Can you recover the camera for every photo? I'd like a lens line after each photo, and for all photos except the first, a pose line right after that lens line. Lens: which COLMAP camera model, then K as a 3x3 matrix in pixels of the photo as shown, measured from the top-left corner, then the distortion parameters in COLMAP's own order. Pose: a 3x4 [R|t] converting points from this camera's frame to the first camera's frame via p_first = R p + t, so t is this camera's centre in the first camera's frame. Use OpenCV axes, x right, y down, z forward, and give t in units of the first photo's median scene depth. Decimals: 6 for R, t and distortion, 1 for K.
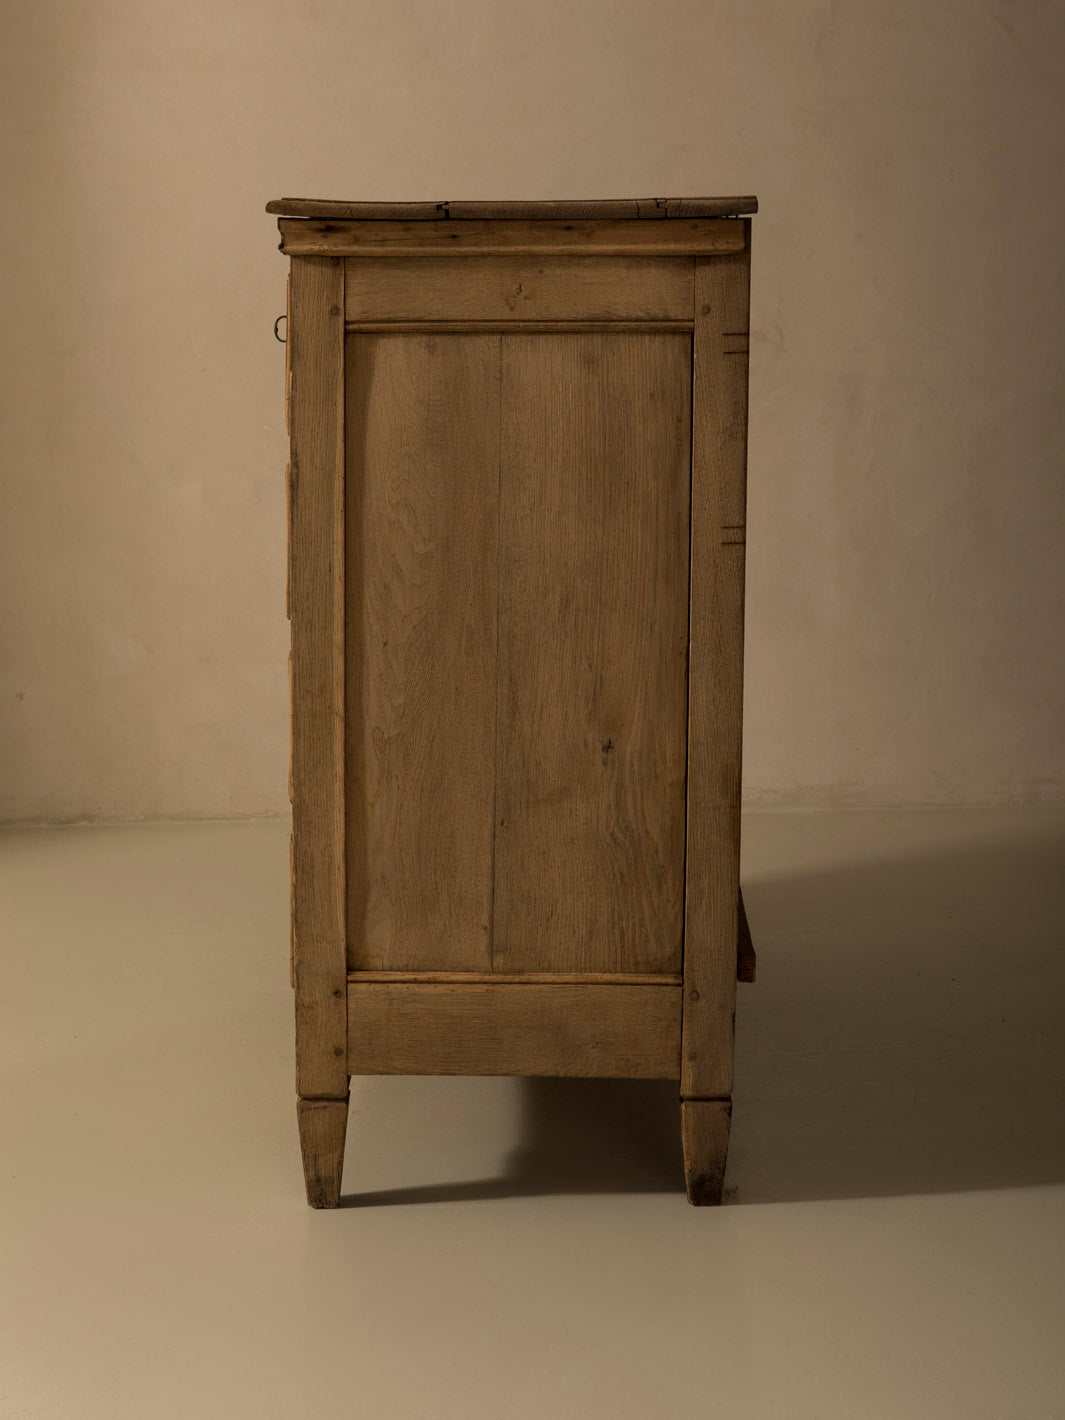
lens RADIAL K [[2206.8, 0, 532.5], [0, 2206.8, 710.0], [0, 0, 1]] dist [0.030407, 0.050239]
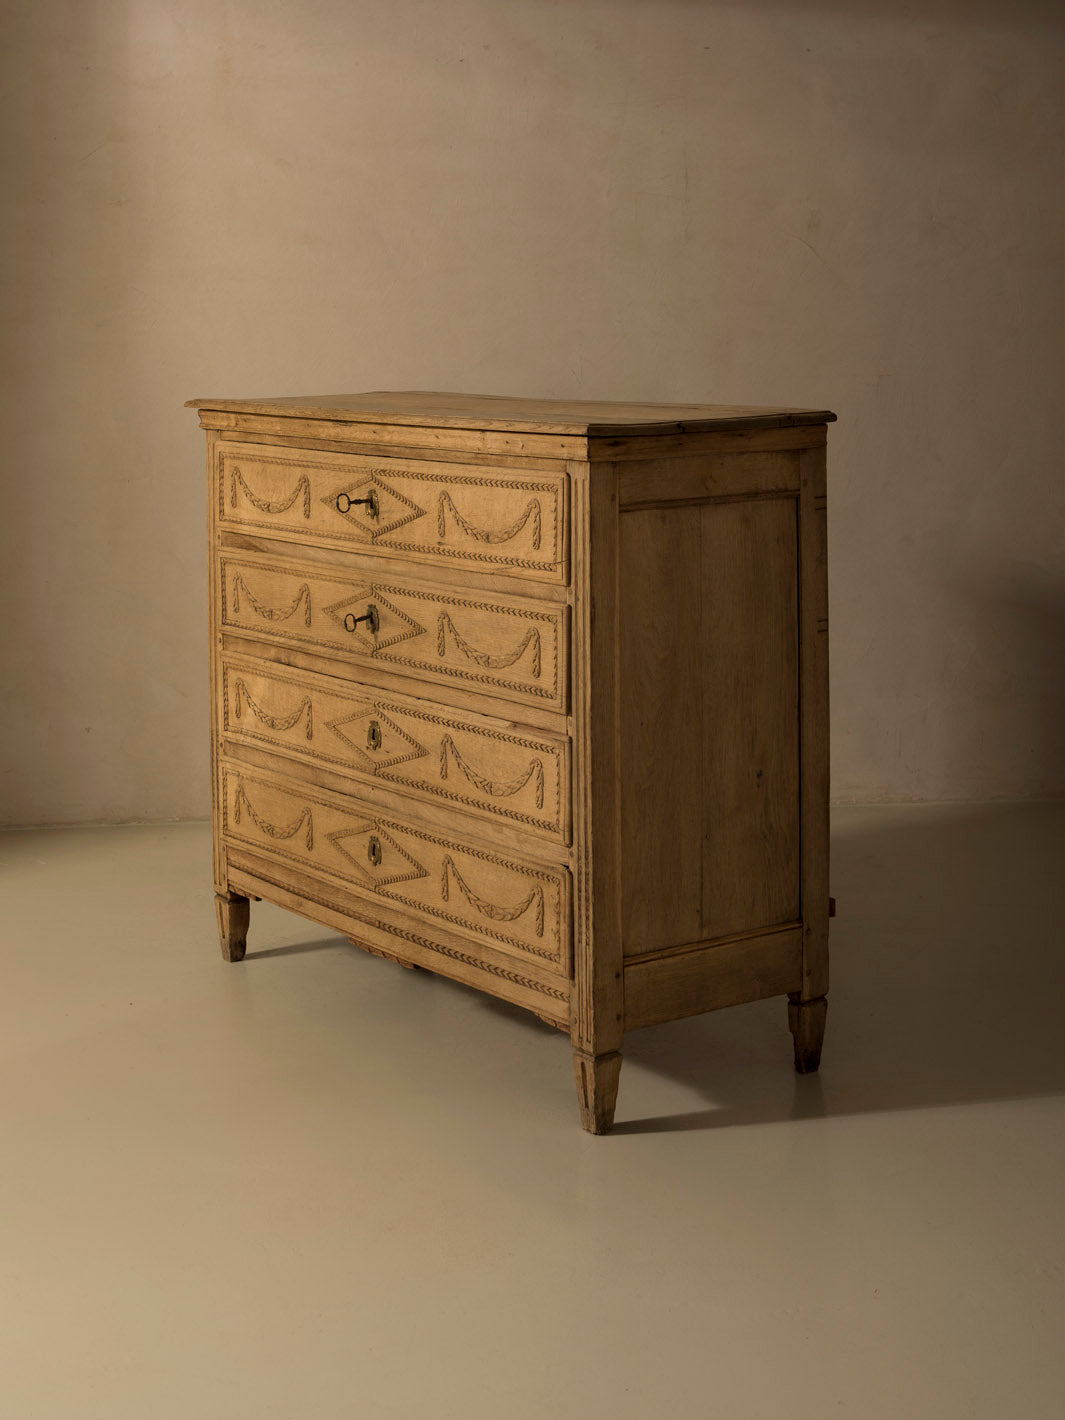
lens RADIAL K [[2364.5, 0, 532.5], [0, 2364.5, 710.0], [0, 0, 1]] dist [-0.019647, 0.017208]
pose [[0.789699, -0.117027, 0.602229, -1.045985], [0.134413, 0.990792, 0.016279, -0.073393], [-0.598588, 0.068092, 0.798158, -0.186564]]
